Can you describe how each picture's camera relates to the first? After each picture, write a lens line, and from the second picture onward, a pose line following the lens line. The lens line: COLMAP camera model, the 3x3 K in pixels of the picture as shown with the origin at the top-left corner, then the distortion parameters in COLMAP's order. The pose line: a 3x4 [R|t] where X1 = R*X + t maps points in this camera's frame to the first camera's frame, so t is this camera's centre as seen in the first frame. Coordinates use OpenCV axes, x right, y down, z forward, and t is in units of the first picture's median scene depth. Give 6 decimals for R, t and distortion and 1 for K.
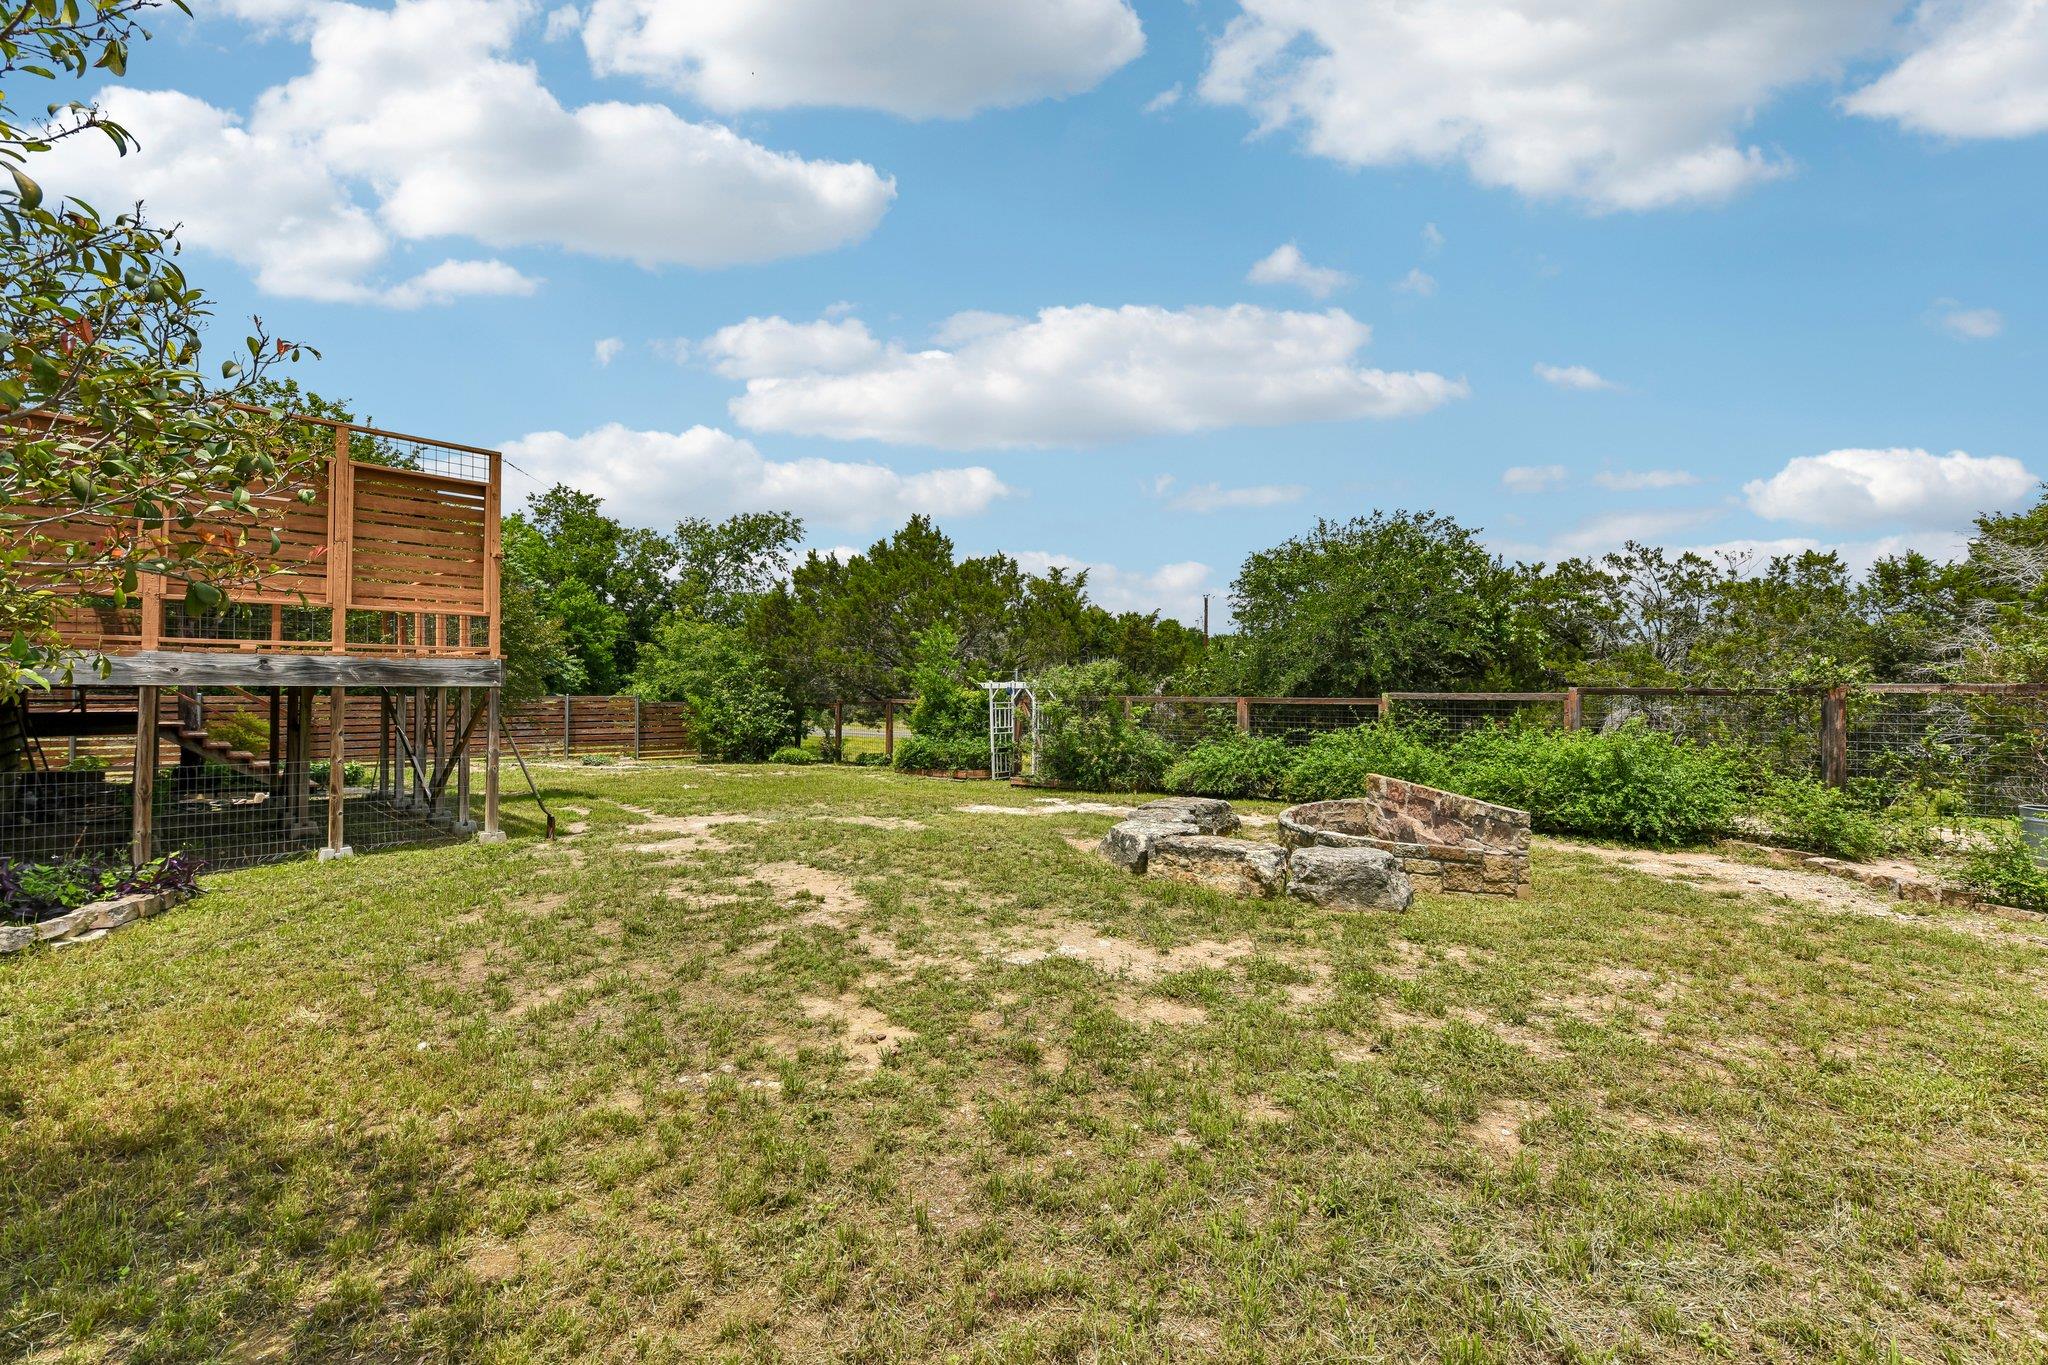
lens RADIAL K [[810.6, 0, 1033.8], [0, 810.6, 685.7], [0, 0, 1]] dist [0.007324, -0.002964]
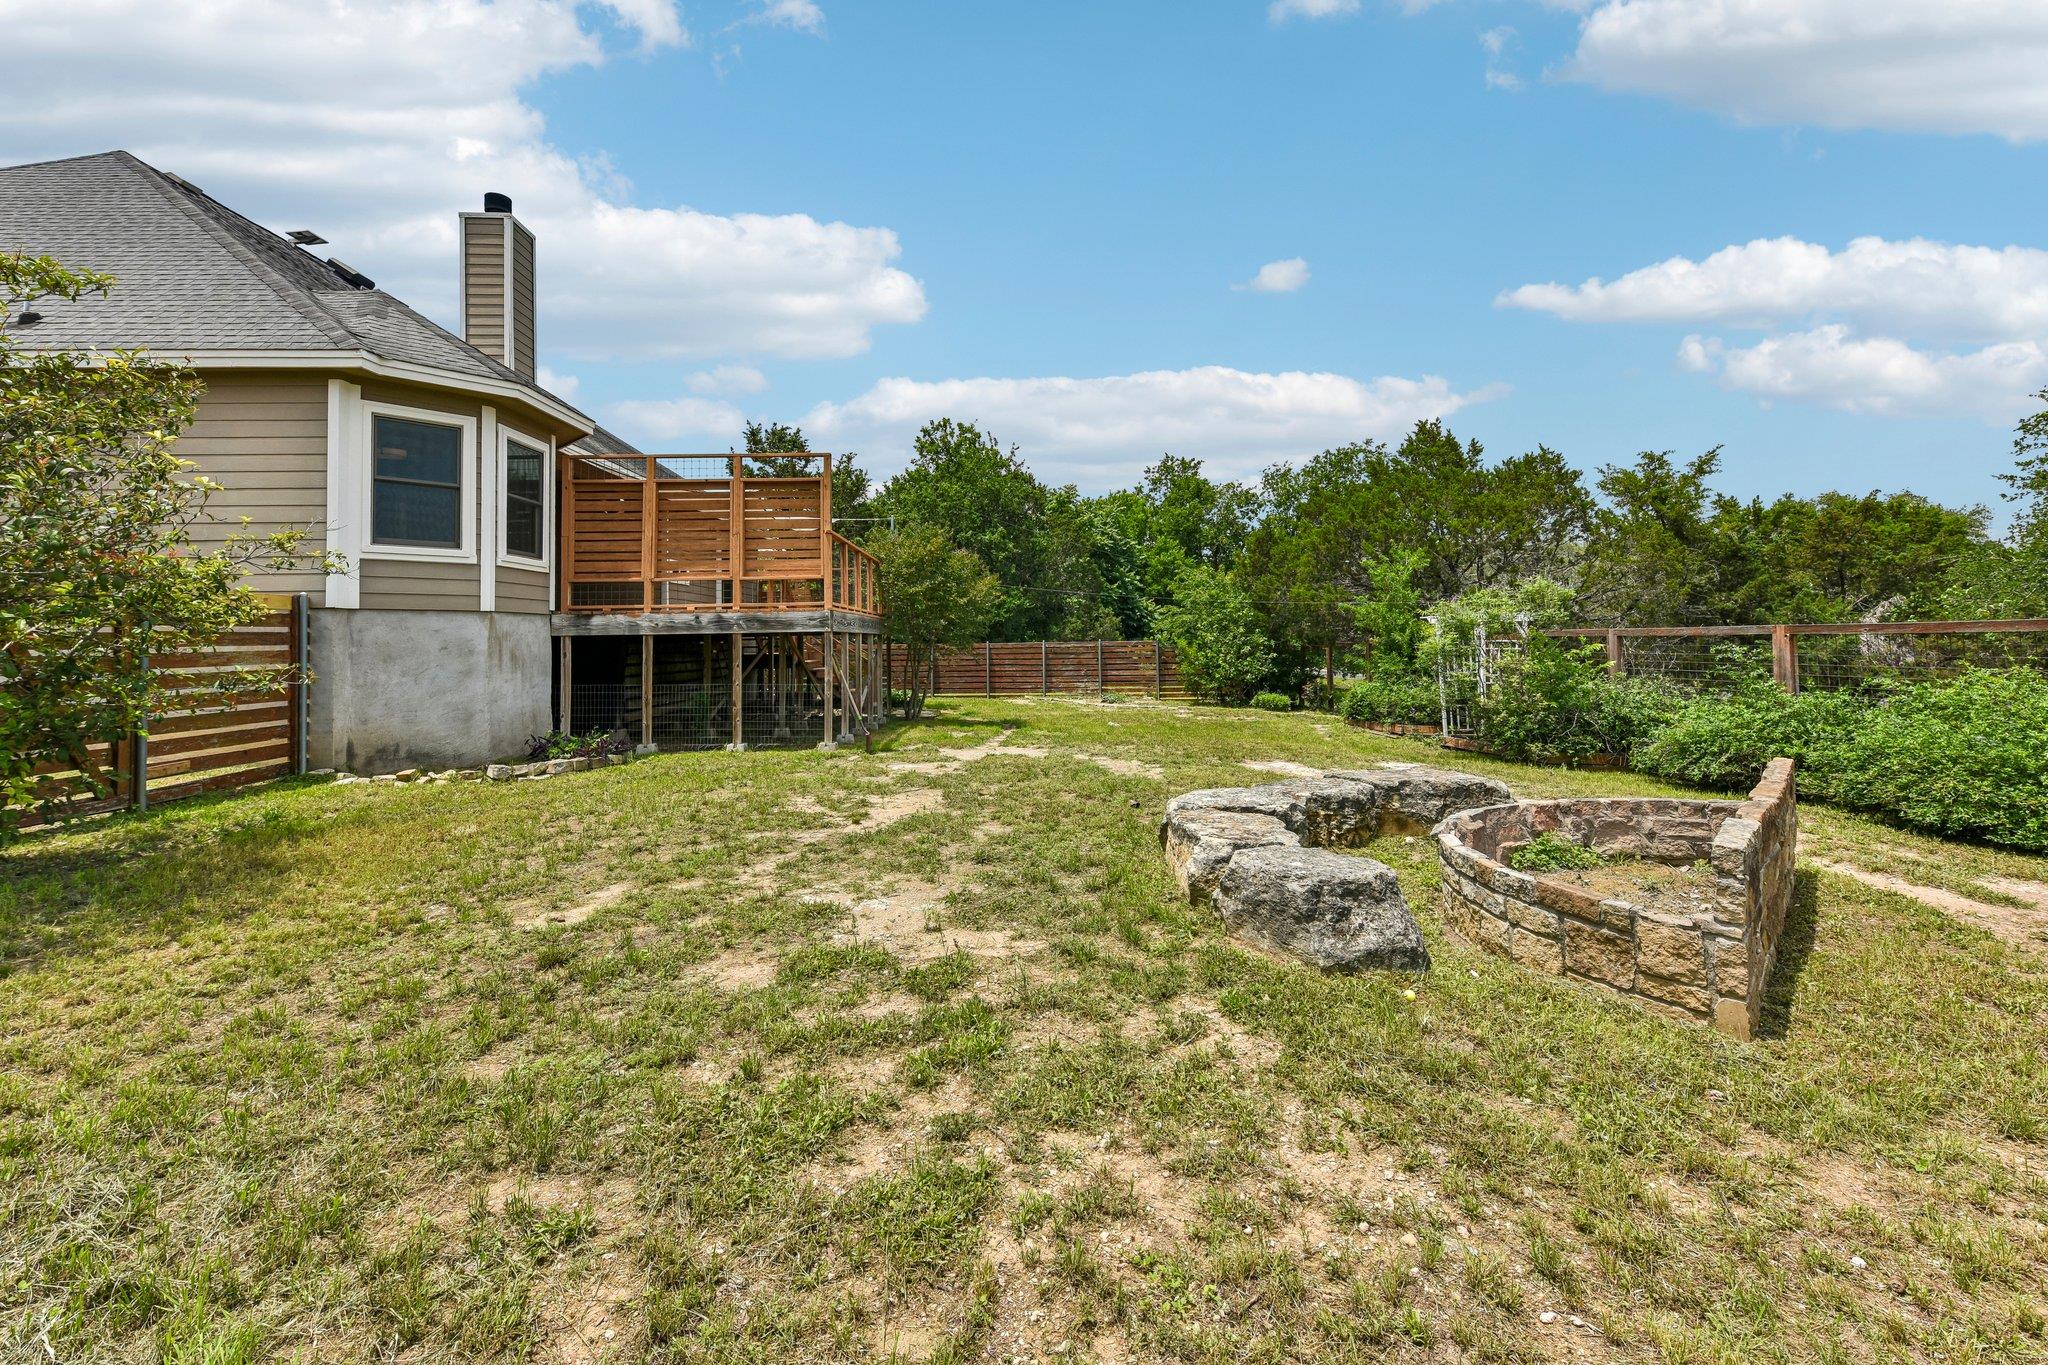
lens RADIAL K [[835.5, 0, 1024.9], [0, 835.5, 610.7], [0, 0, 1]] dist [0.005251, -0.000247]
pose [[0.701471, -0.040603, -0.711540, 0.579369], [0.022481, 0.999140, -0.034851, 0.024298], [0.712343, 0.008451, 0.701780, 0.317815]]
